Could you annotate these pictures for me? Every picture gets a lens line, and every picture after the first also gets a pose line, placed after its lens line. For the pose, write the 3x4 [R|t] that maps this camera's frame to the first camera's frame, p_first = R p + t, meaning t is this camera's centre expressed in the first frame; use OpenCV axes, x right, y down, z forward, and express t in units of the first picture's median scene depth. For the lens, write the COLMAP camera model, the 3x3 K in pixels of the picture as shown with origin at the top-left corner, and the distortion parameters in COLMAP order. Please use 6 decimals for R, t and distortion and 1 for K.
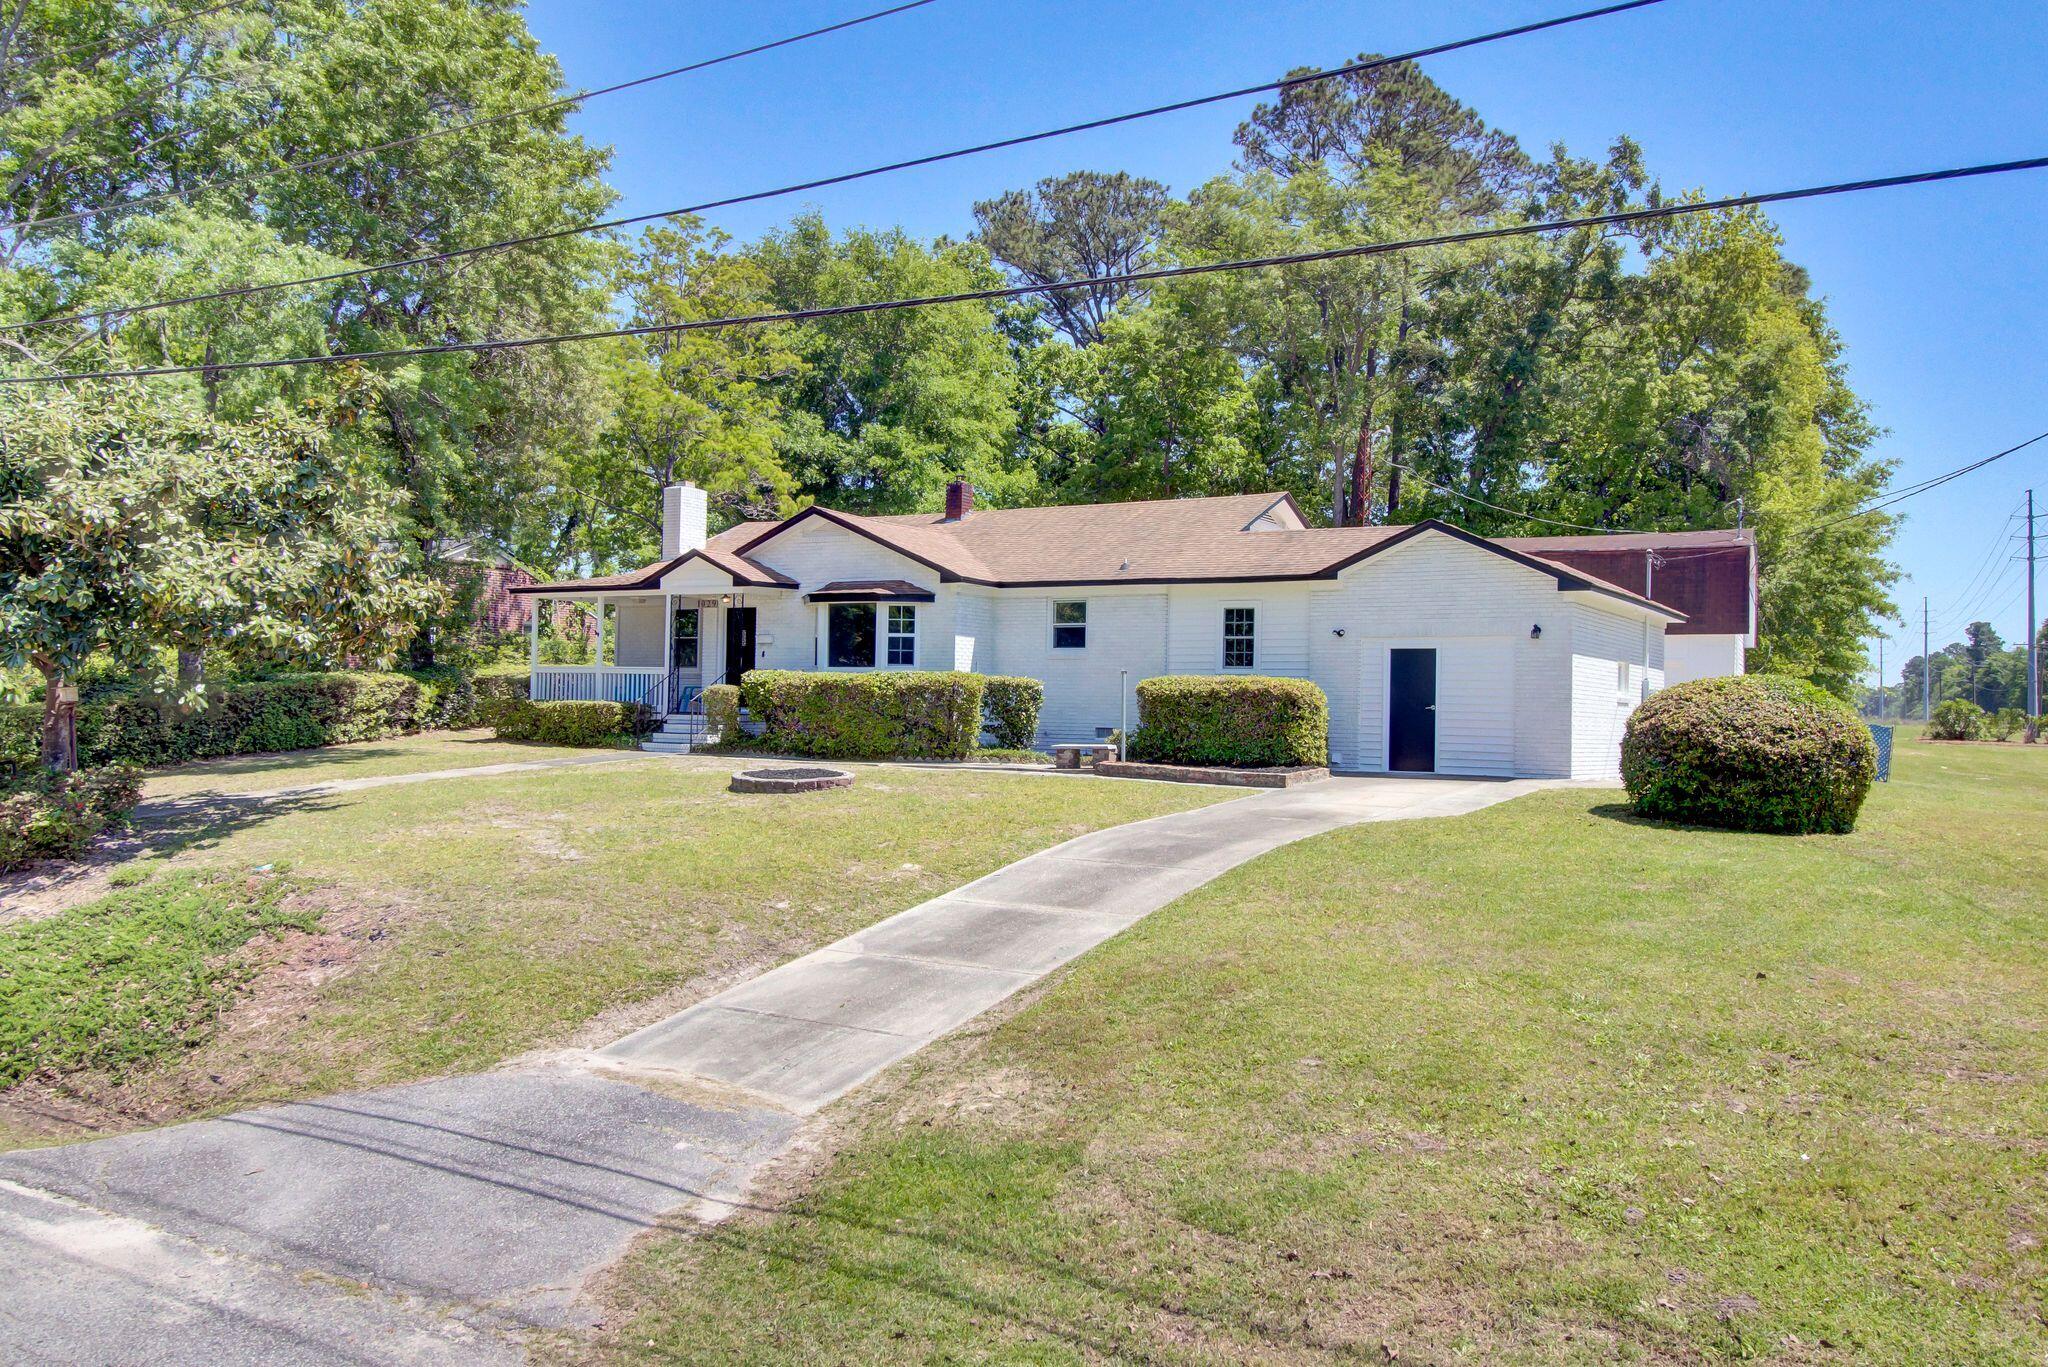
lens RADIAL K [[1597.4, 0, 1026.2], [0, 1597.4, 716.3], [0, 0, 1]] dist [0.043884, -0.059856]
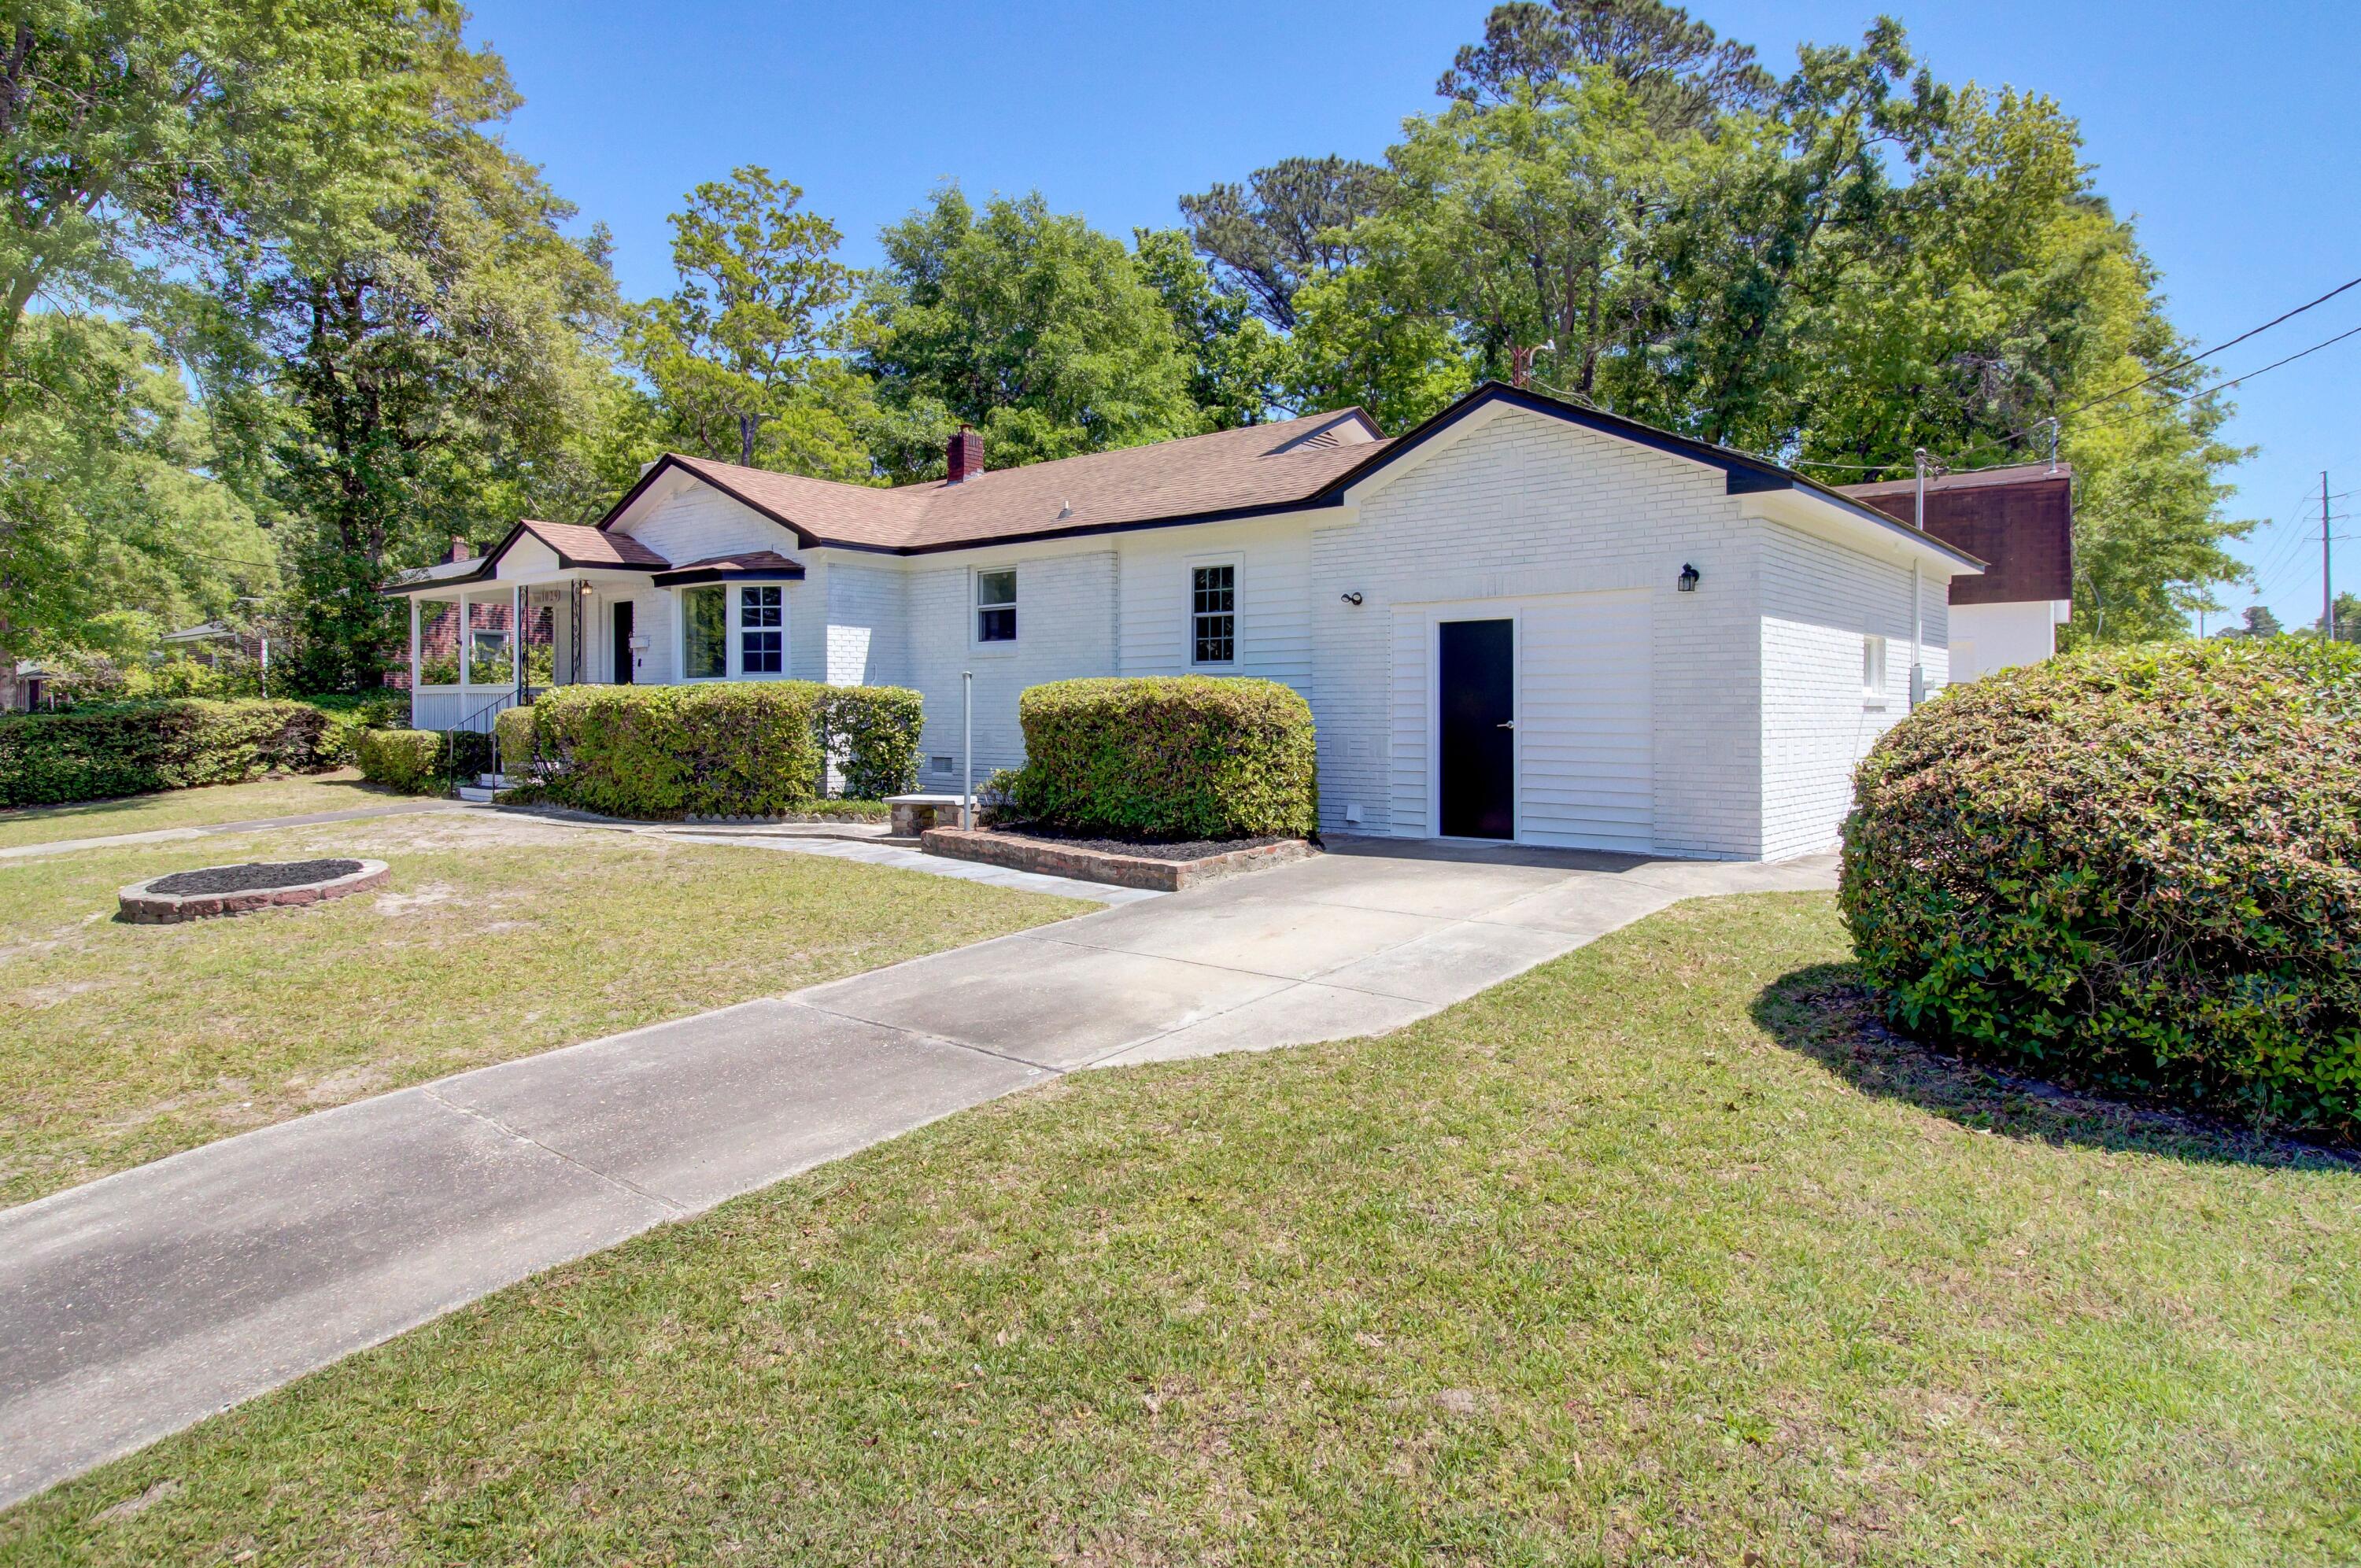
lens RADIAL K [[1333.3, 0, 1171.5], [0, 1333.3, 749.5], [0, 0, 1]] dist [0.004957, 0.001252]
pose [[0.989645, -0.017504, -0.142465, 0.177092], [0.021101, 0.999494, 0.023781, -0.009074], [0.141976, -0.026541, 0.989514, 0.454457]]
